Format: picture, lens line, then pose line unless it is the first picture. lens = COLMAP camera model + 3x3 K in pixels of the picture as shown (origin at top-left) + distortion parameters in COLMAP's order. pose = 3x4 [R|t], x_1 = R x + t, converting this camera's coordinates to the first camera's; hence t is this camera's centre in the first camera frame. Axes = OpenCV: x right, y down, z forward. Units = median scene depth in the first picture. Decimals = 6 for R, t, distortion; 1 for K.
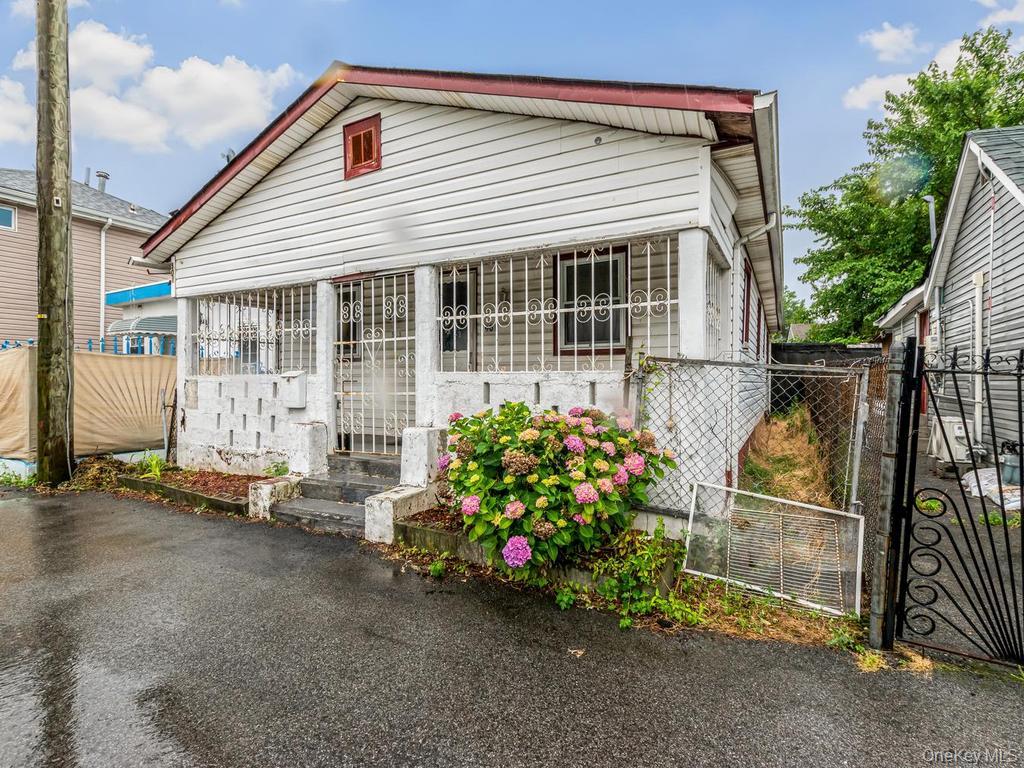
lens RADIAL K [[509.1, 0, 510.0], [0, 509.1, 372.3], [0, 0, 1]] dist [0.001549, 0.000717]
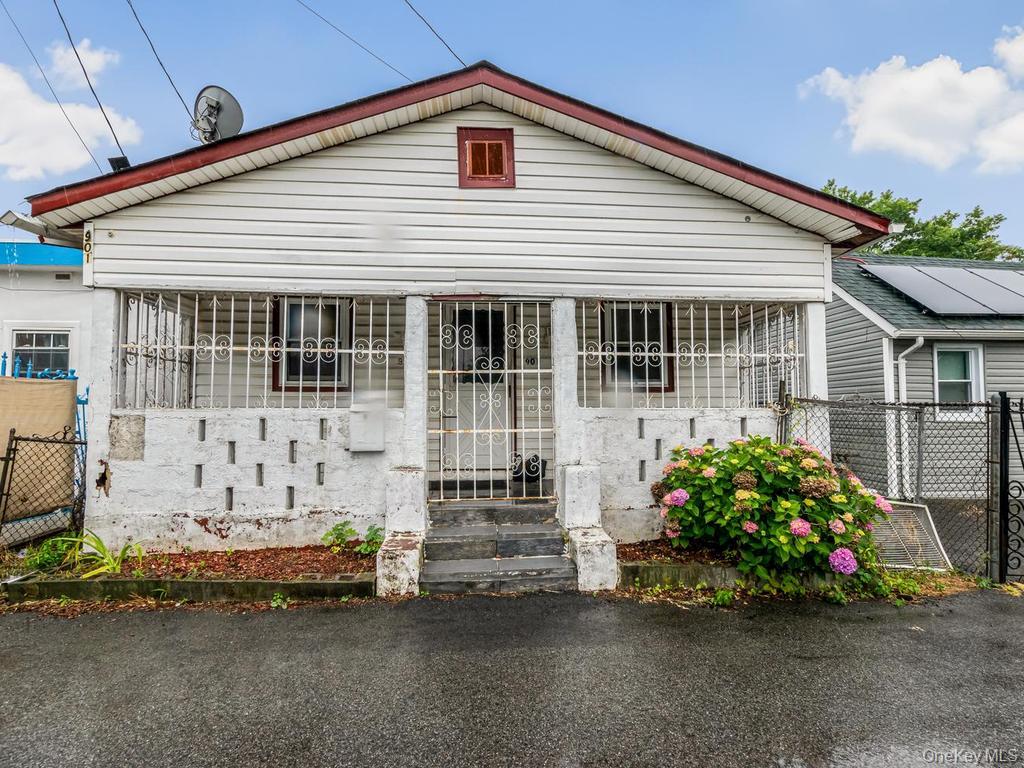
lens RADIAL K [[511.3, 0, 500.0], [0, 511.3, 383.8], [0, 0, 1]] dist [0.001651, 0.000587]
pose [[0.837231, 0.037649, 0.545552, -0.776322], [-0.008468, 0.998400, -0.055905, 0.009469], [-0.546784, 0.042185, 0.836210, 0.252749]]
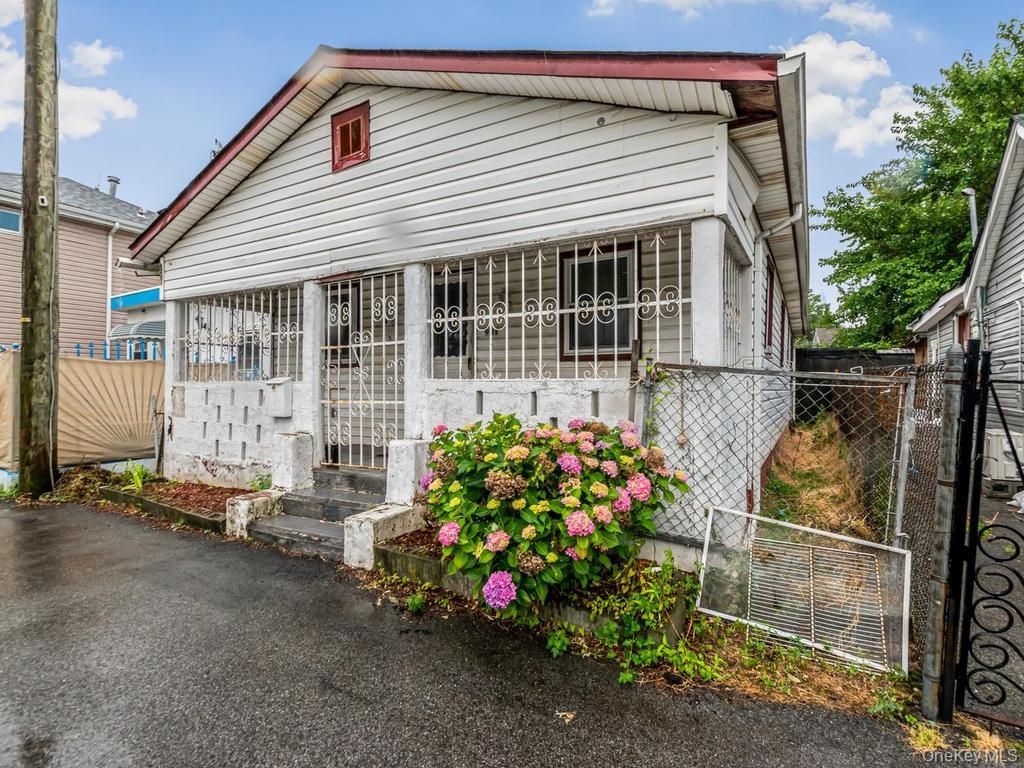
lens RADIAL K [[512.7, 0, 513.1], [0, 512.7, 372.7], [0, 0, 1]] dist [0.000072, -0.000910]
pose [[0.999603, 0.001648, -0.028139, 0.035264], [-0.001930, 0.999948, -0.009983, -0.003289], [0.028121, 0.010034, 0.999554, 0.078337]]
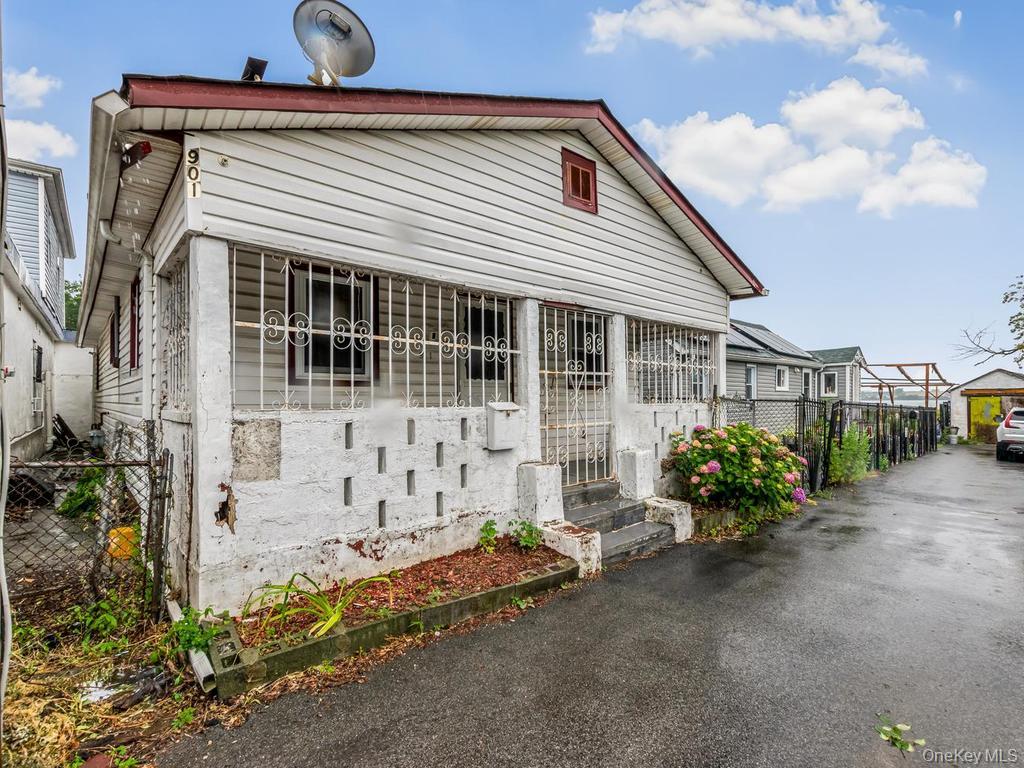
lens RADIAL K [[502.5, 0, 514.5], [0, 502.5, 389.5], [0, 0, 1]] dist [-0.001605, -0.000133]
pose [[0.338062, 0.024554, 0.940804, -1.308506], [-0.005651, 0.999695, -0.024061, -0.004749], [-0.941107, 0.002818, 0.338097, 0.812079]]
